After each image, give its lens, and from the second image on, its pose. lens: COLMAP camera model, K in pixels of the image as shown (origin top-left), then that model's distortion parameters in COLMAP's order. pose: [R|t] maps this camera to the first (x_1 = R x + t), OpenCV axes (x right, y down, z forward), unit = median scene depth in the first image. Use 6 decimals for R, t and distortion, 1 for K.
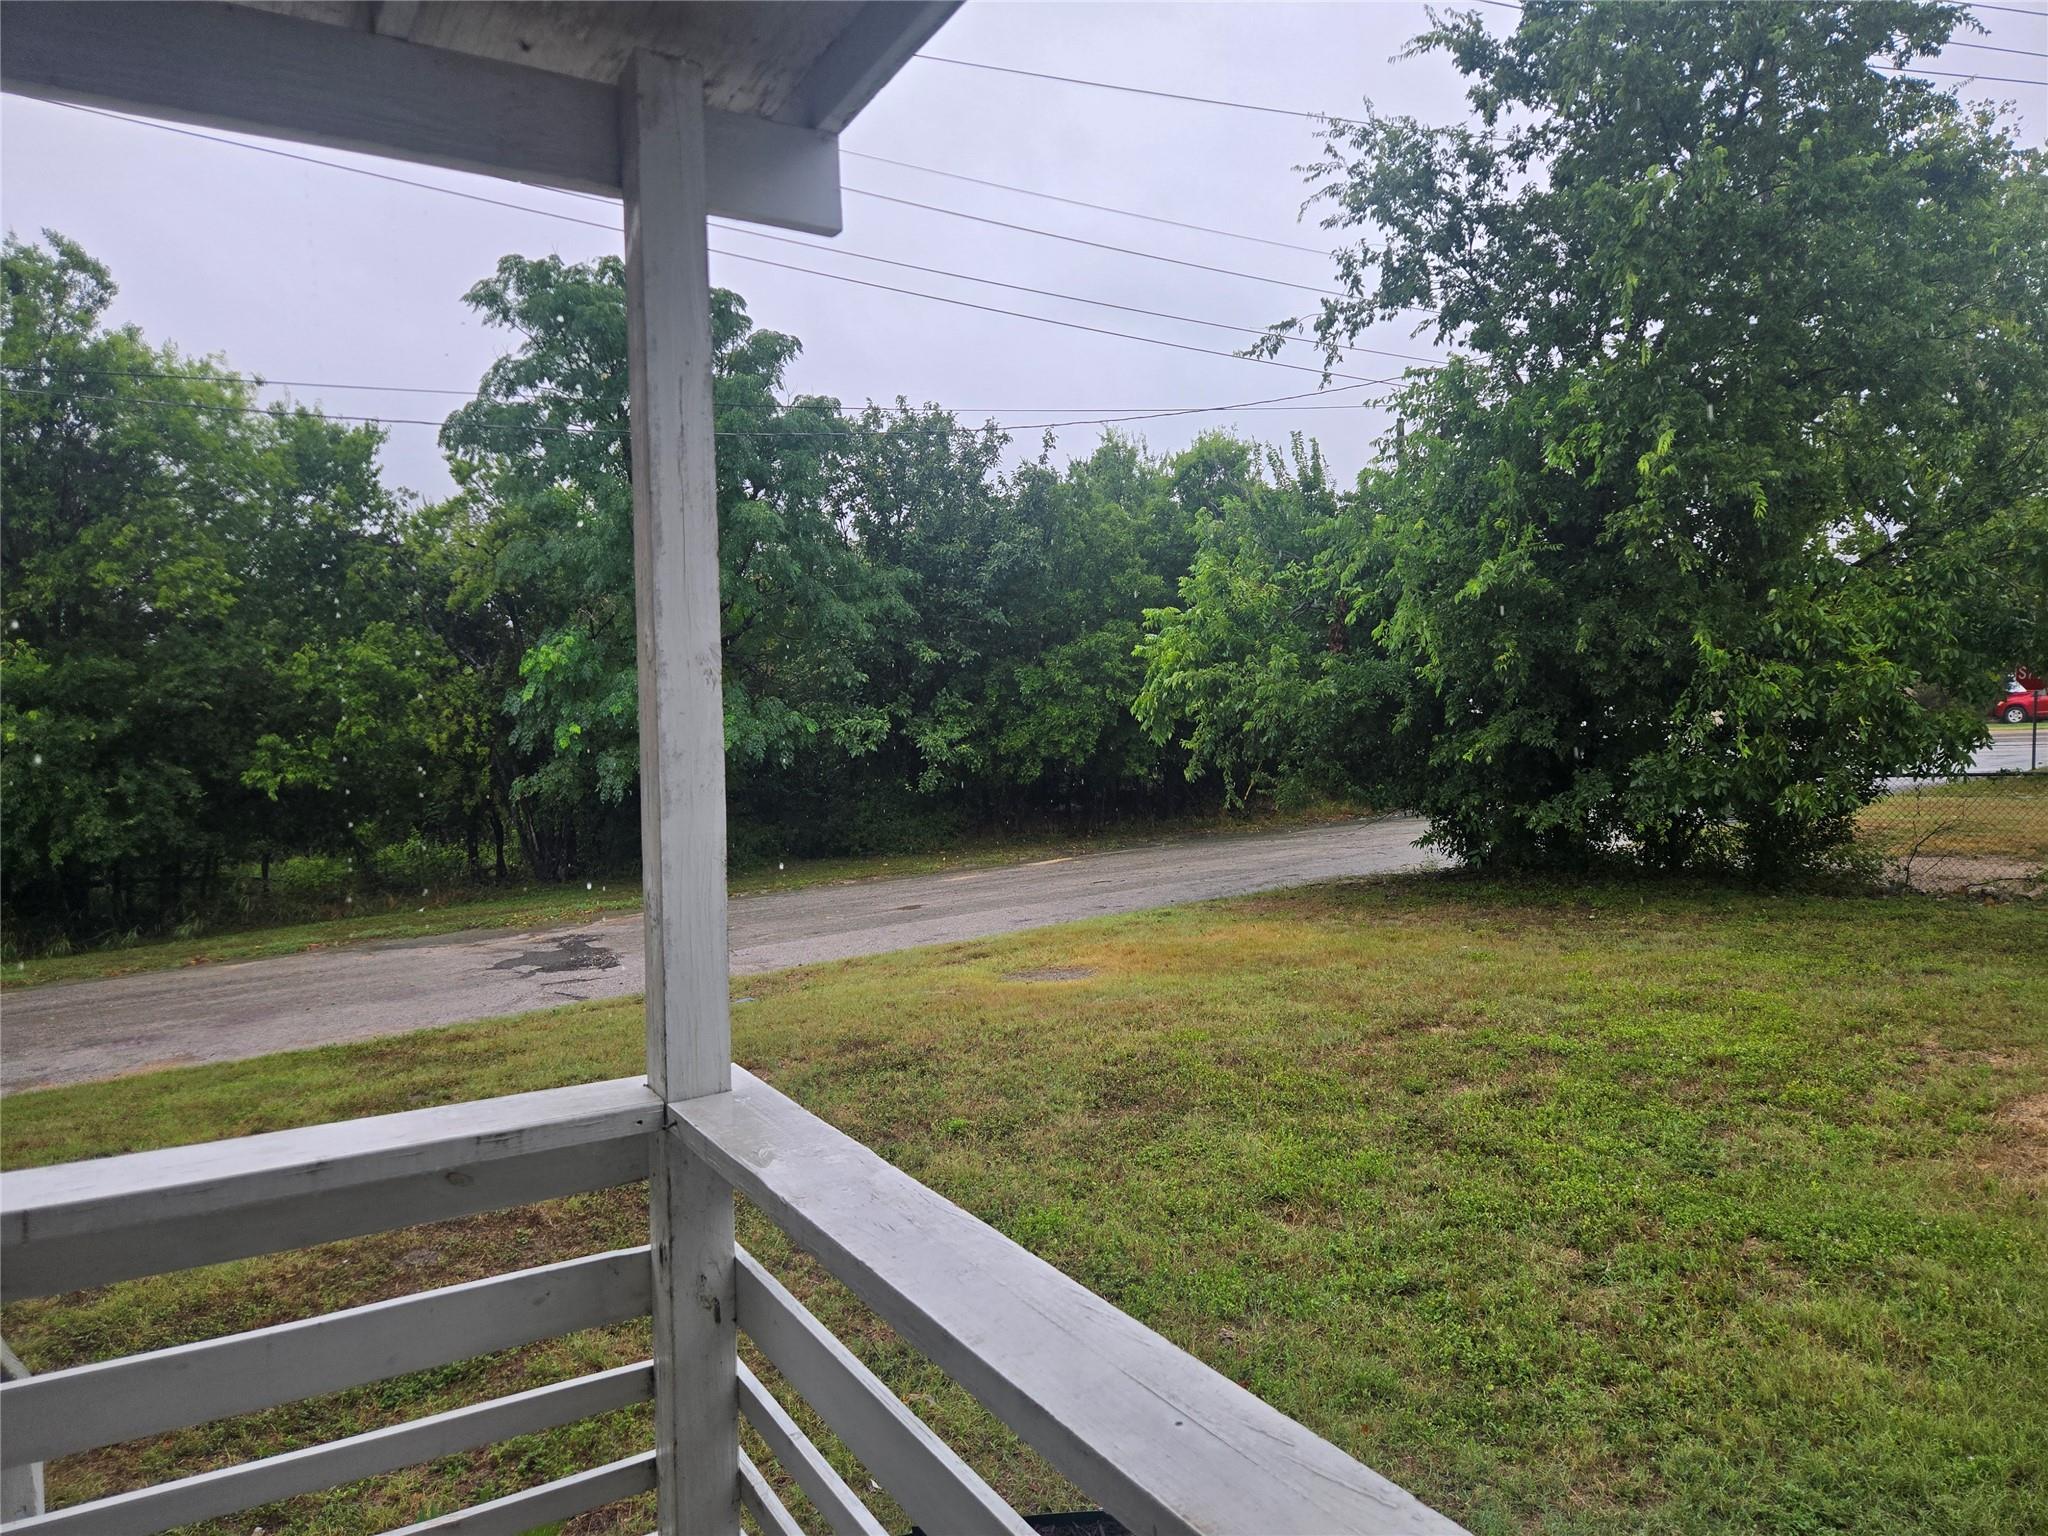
lens RADIAL K [[1365.8, 0, 1013.0], [0, 1365.8, 757.6], [0, 0, 1]] dist [0.069599, -0.061538]
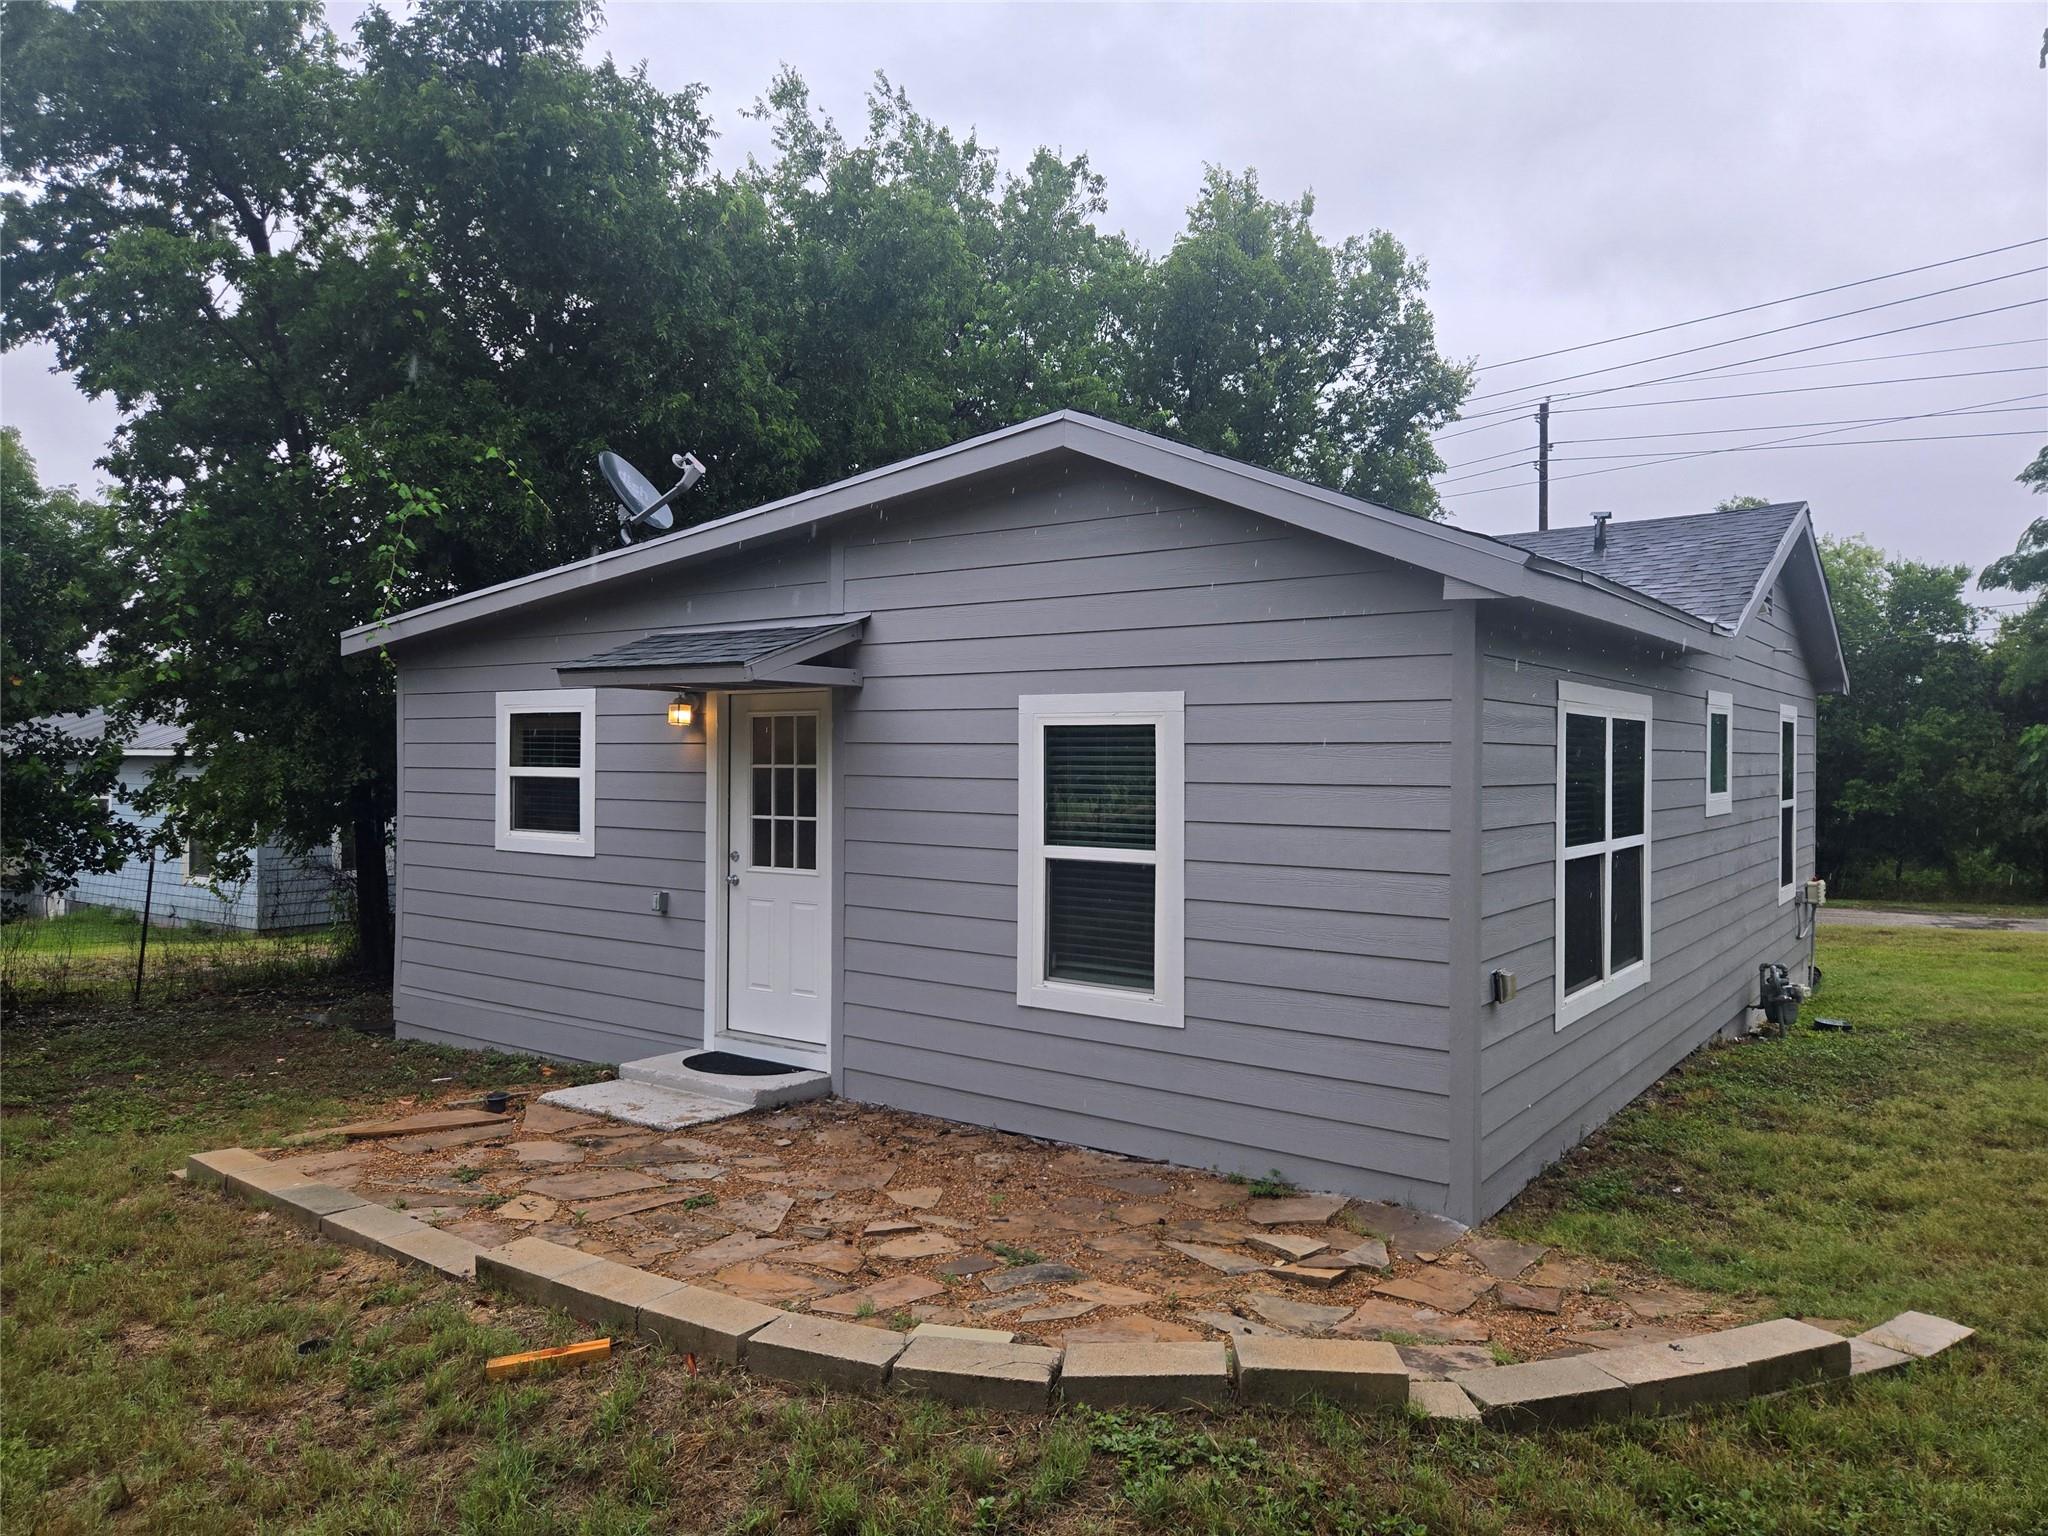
lens RADIAL K [[1382.7, 0, 1024.0], [0, 1382.7, 768.0], [0, 0, 1]] dist [0.080883, -0.073140]
pose [[0.390718, 0.035870, -0.919811, 0.579930], [-0.050345, 0.998578, 0.017556, -0.009141], [0.919133, 0.039449, 0.391968, -0.520617]]
